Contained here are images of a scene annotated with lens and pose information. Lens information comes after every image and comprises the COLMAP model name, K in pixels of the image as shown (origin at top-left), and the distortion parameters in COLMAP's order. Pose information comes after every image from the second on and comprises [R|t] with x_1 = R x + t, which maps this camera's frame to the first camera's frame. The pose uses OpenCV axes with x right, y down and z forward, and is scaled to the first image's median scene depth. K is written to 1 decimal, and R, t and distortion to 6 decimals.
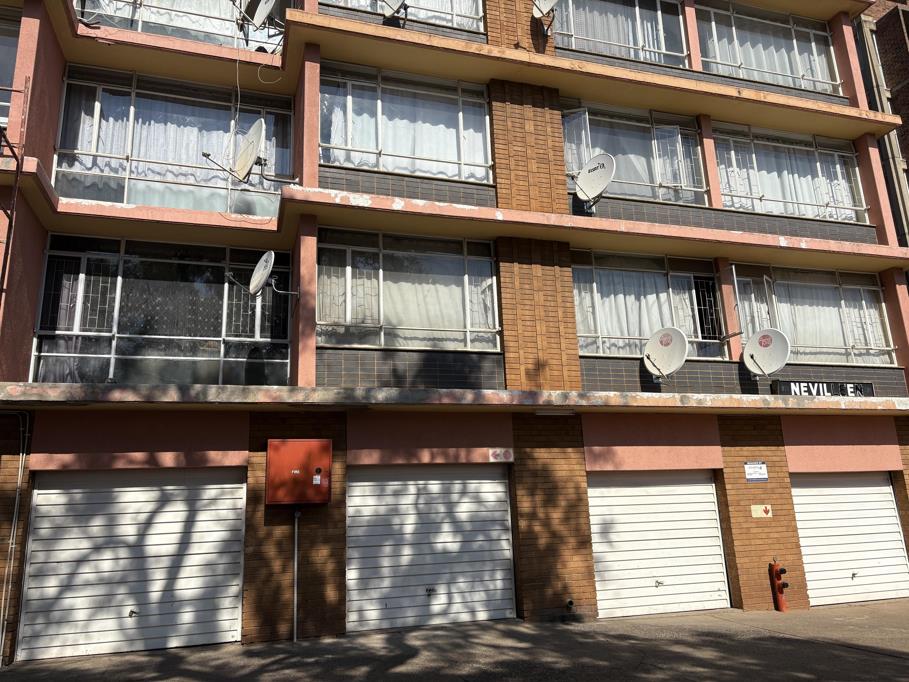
lens RADIAL K [[683.1, 0, 453.4], [0, 683.1, 346.9], [0, 0, 1]] dist [0.033275, -0.020029]
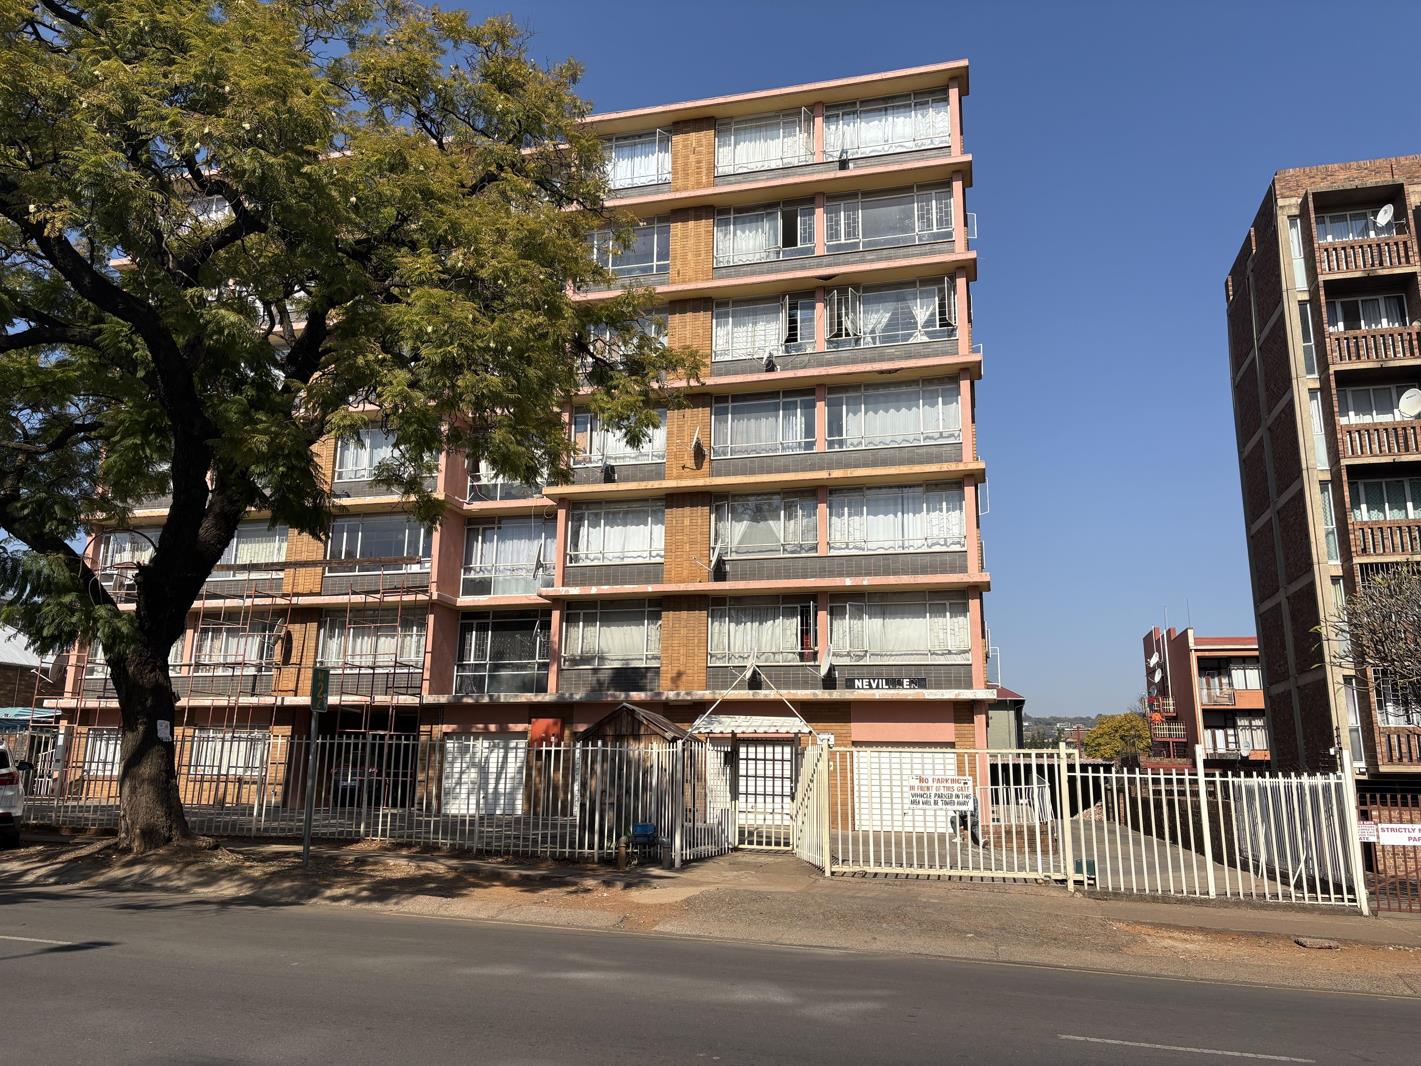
lens RADIAL K [[1067.9, 0, 709.8], [0, 1067.9, 530.2], [0, 0, 1]] dist [0.033275, -0.020029]
pose [[0.847686, -0.077427, -0.524818, 1.724738], [0.079974, 0.996637, -0.017860, -0.295760], [0.524436, -0.026832, 0.851027, -1.292051]]
